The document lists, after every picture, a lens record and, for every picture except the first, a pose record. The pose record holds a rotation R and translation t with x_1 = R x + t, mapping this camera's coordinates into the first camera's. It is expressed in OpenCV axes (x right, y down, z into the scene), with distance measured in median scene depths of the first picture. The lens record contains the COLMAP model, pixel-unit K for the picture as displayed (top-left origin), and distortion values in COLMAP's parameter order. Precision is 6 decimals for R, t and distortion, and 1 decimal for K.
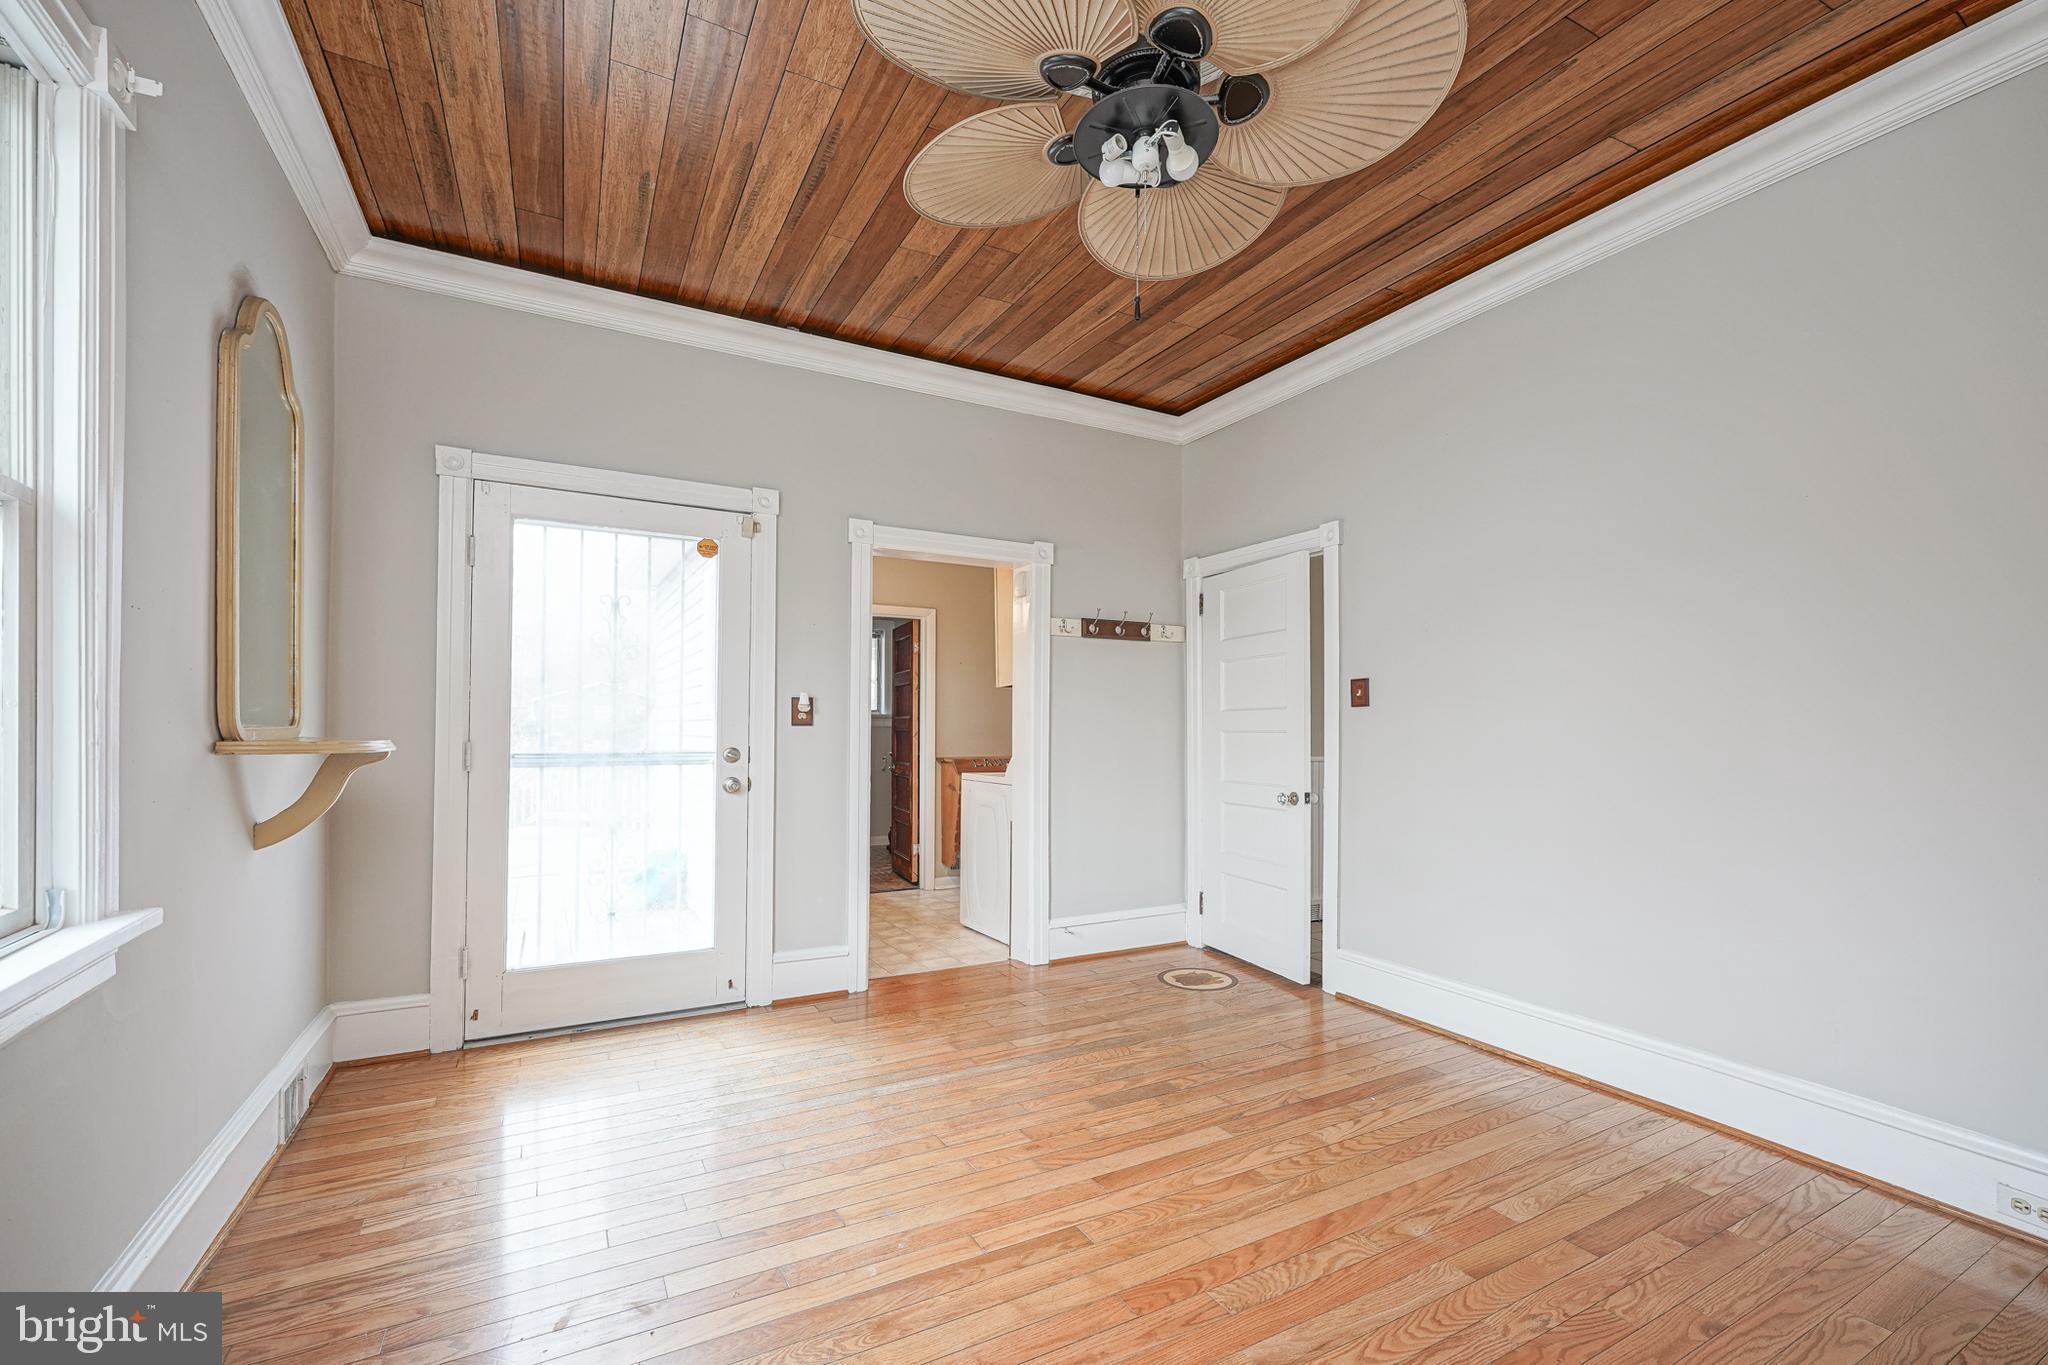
lens RADIAL K [[809.0, 0, 1024.0], [0, 809.0, 682.5], [0, 0, 1]] dist [0.002024, 0.000190]
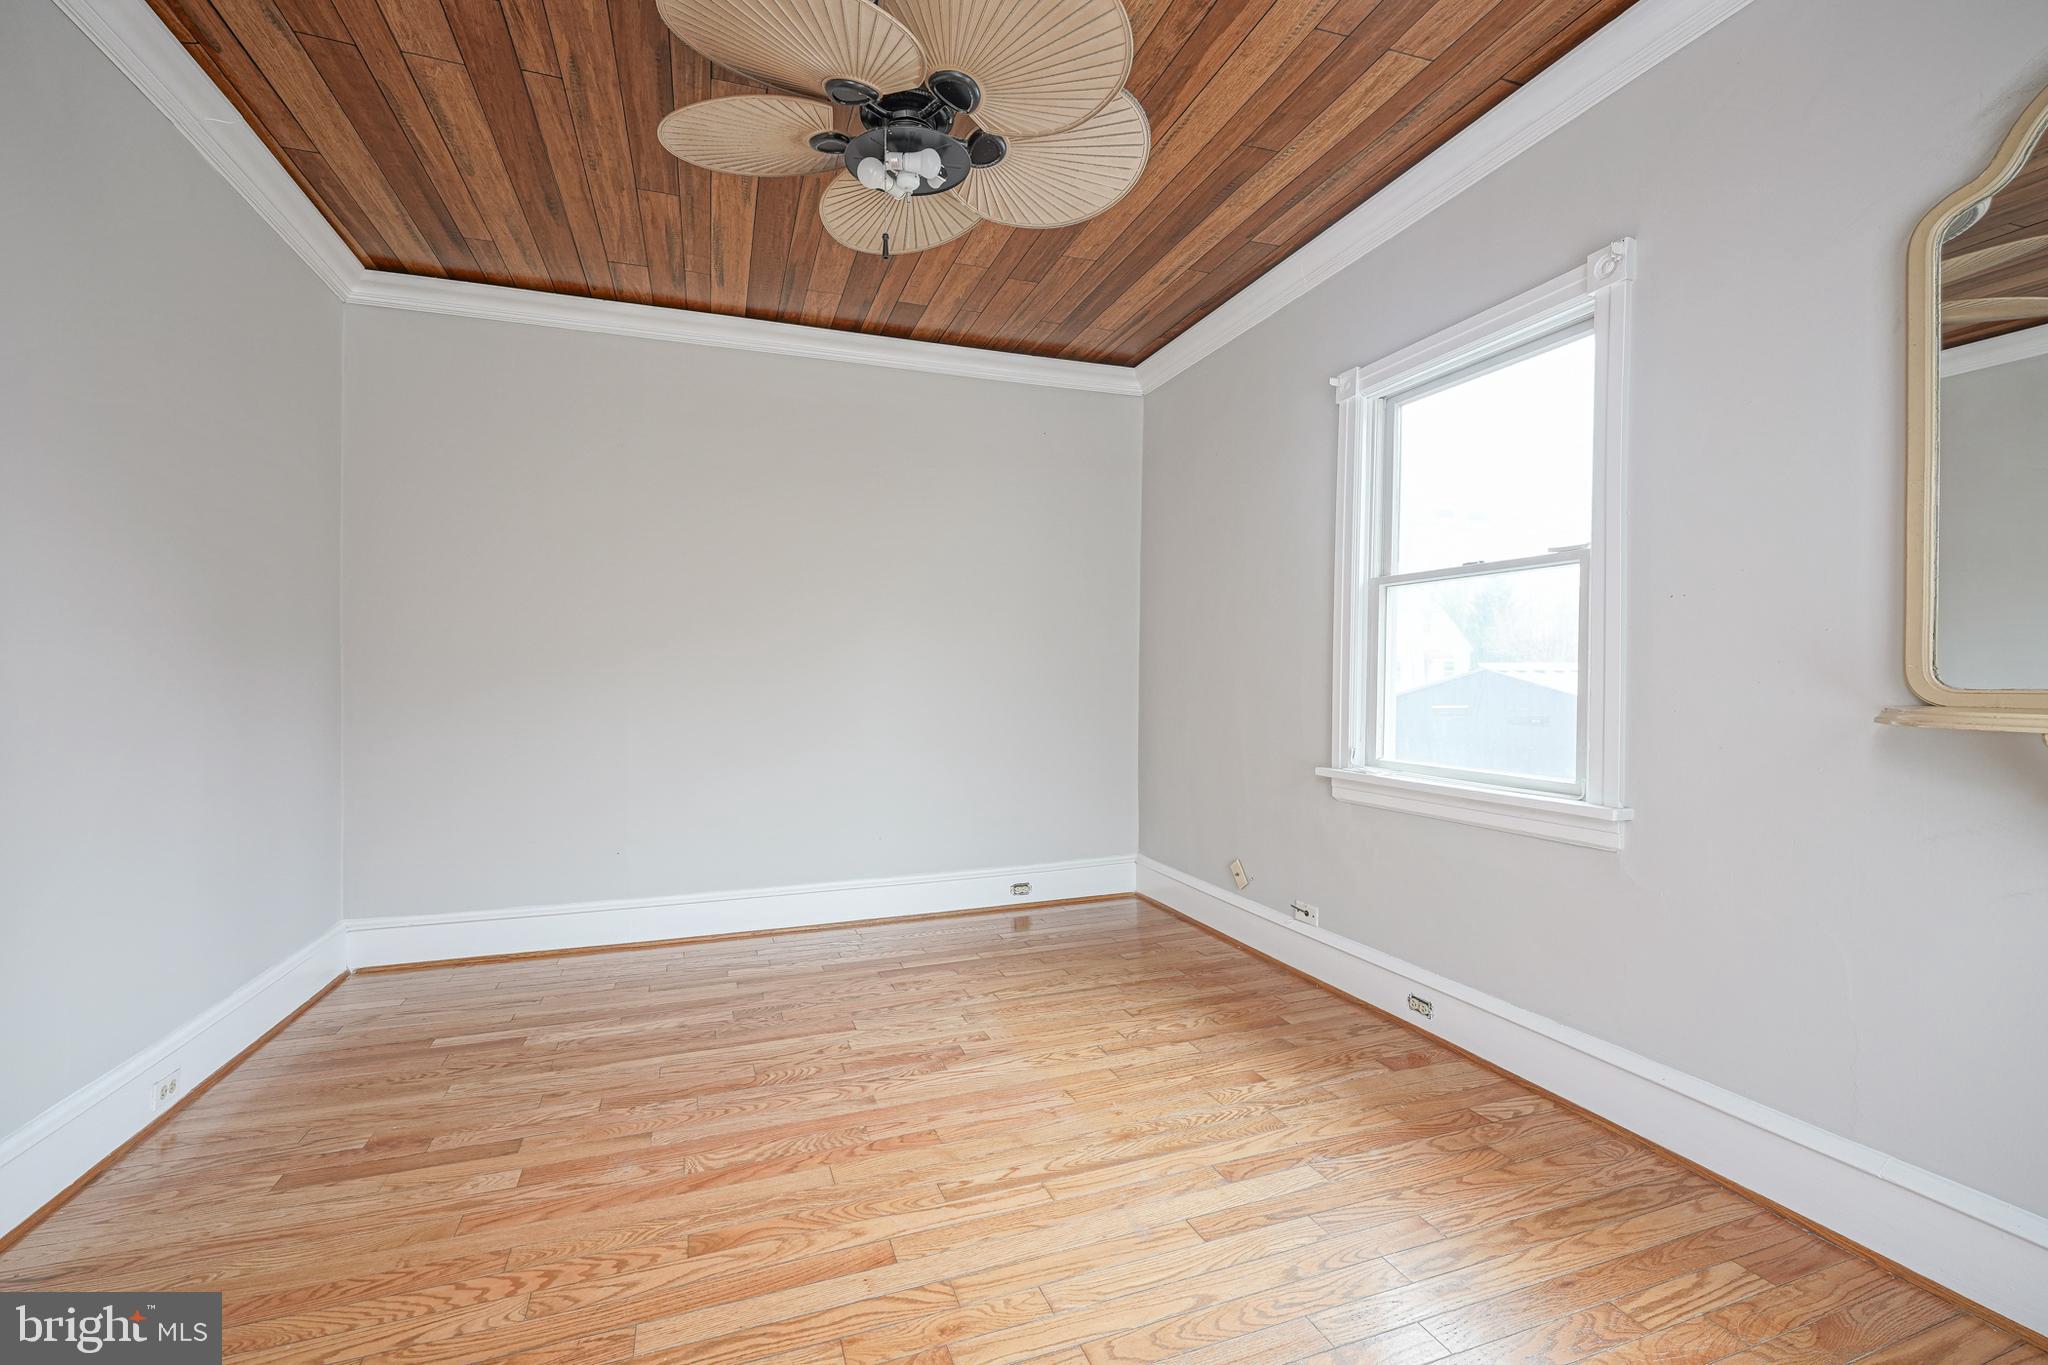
lens RADIAL K [[806.8, 0, 1033.5], [0, 806.8, 697.1], [0, 0, 1]] dist [-0.001221, -0.000028]
pose [[-0.990344, -0.006643, 0.138476, -0.164659], [-0.010229, 0.999630, -0.025205, 0.085293], [-0.138257, -0.026378, -0.990045, 1.895529]]
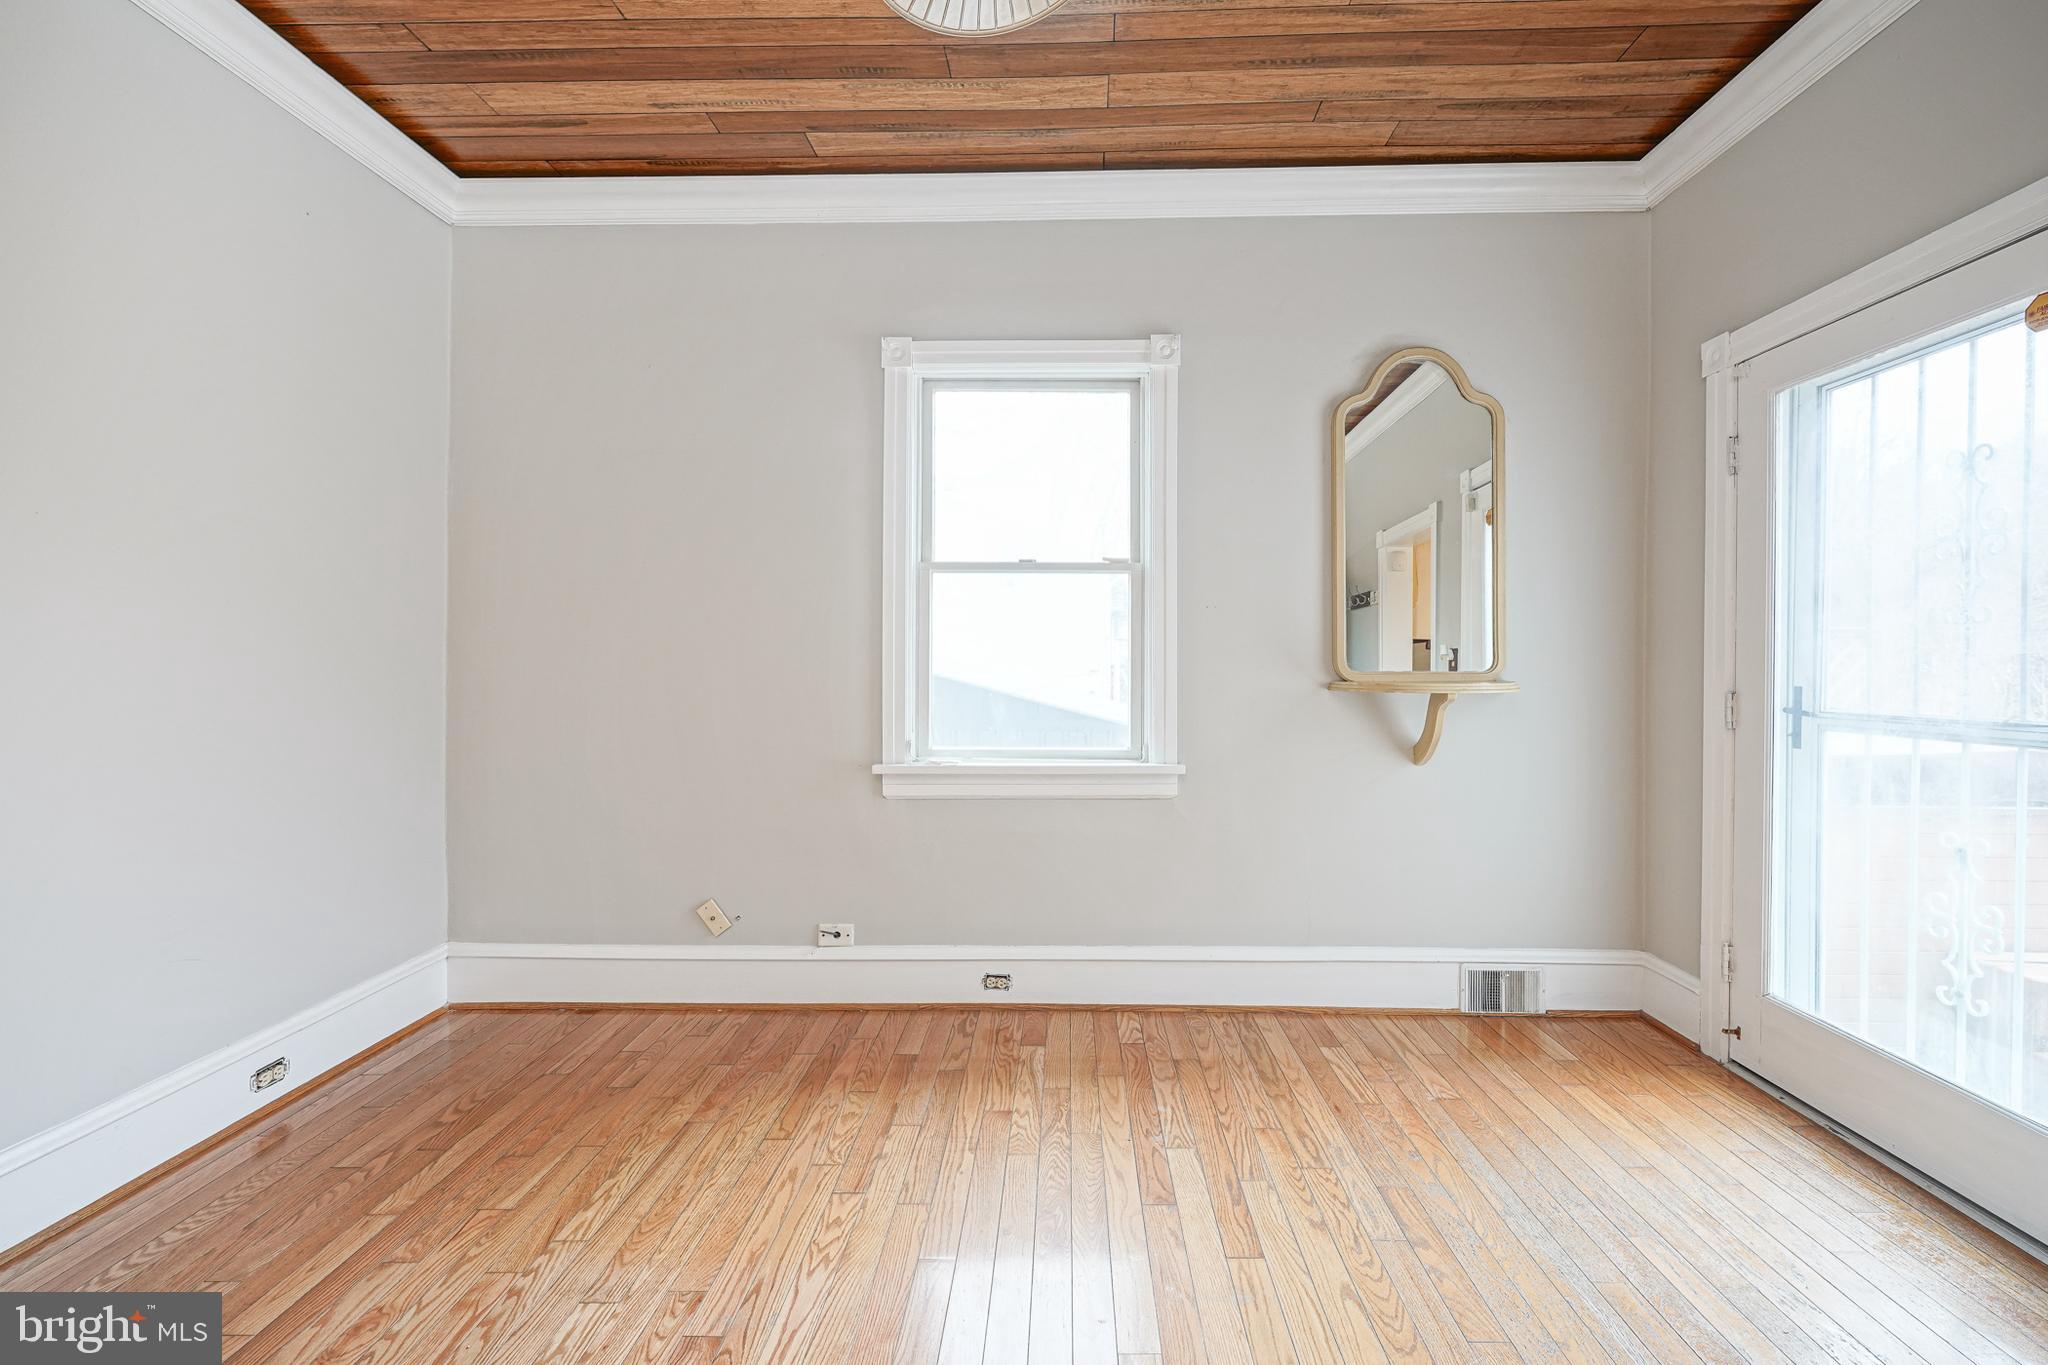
lens RADIAL K [[846.8, 0, 1017.8], [0, 846.8, 677.7], [0, 0, 1]] dist [-0.001725, -0.000216]
pose [[-0.517594, 0.004076, -0.855617, 0.620019], [0.042207, 0.998893, -0.020774, 0.066509], [0.854585, -0.046865, -0.517193, 1.261347]]
